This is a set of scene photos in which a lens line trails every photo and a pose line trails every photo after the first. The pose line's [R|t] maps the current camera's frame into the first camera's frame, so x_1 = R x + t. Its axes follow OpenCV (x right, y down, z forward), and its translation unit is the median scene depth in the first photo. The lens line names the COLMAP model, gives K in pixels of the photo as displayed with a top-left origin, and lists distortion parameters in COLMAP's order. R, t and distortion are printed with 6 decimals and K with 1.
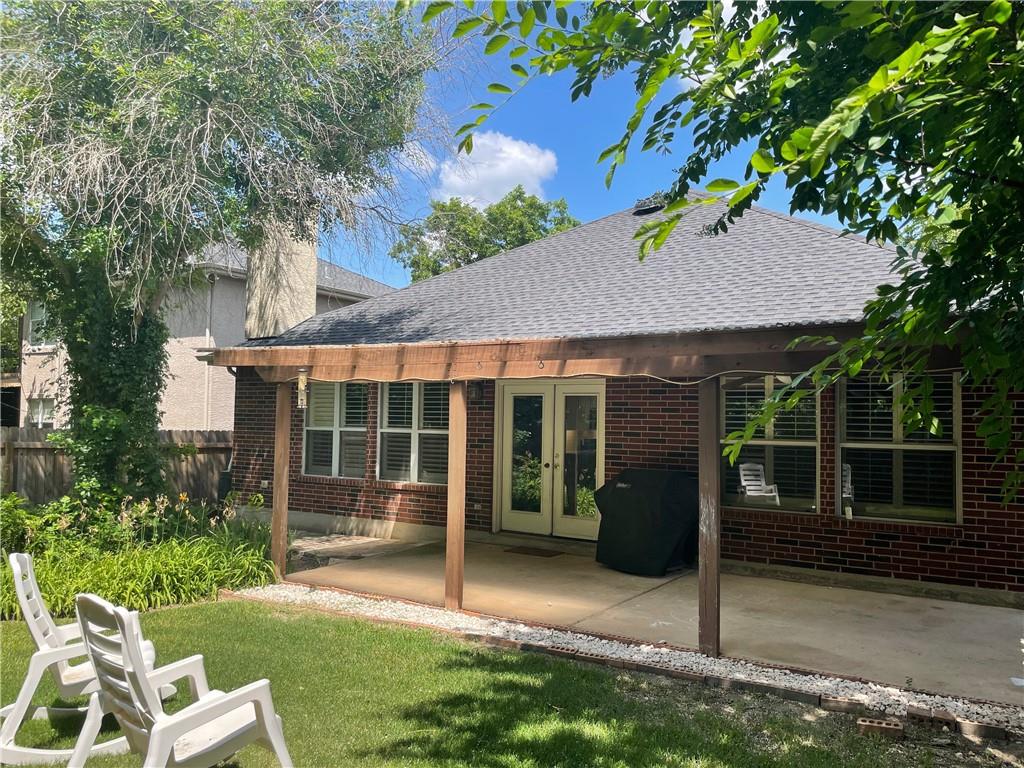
lens RADIAL K [[777.3, 0, 512.0], [0, 777.3, 384.0], [0, 0, 1]] dist [0.003385, 0.000791]
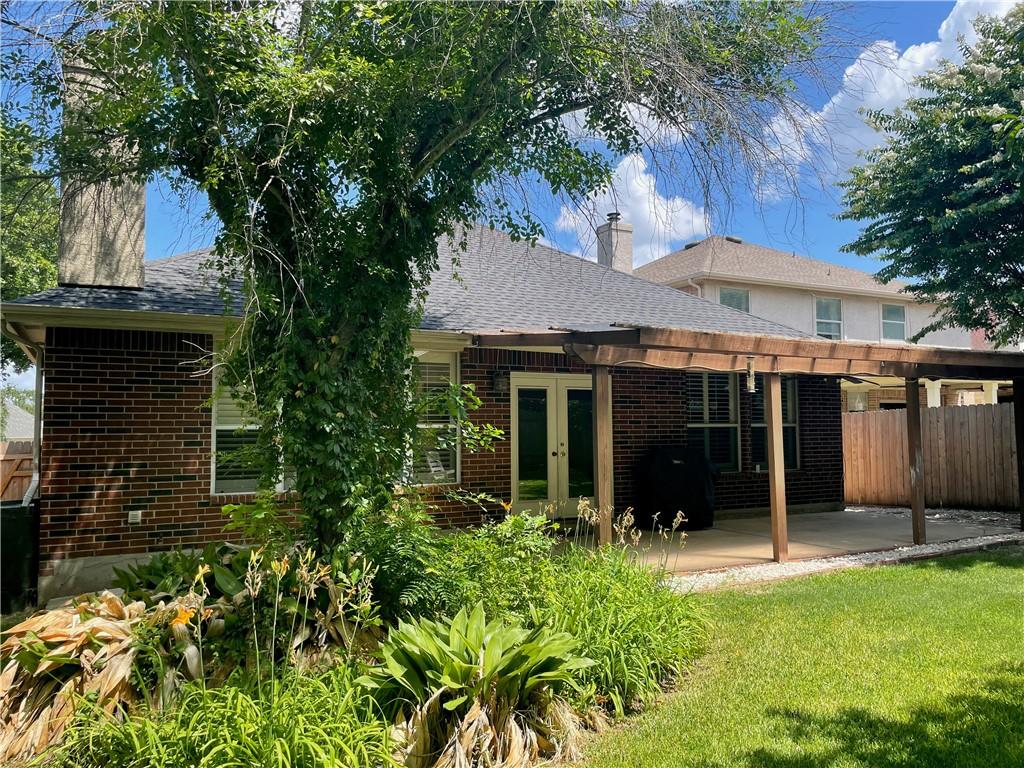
lens RADIAL K [[777.3, 0, 512.0], [0, 777.3, 384.0], [0, 0, 1]] dist [0.003385, 0.000791]
pose [[0.509064, 0.028854, 0.860245, -0.998394], [-0.023133, 0.999536, -0.019837, 0.035001], [-0.860418, -0.009802, 0.509495, 0.567733]]
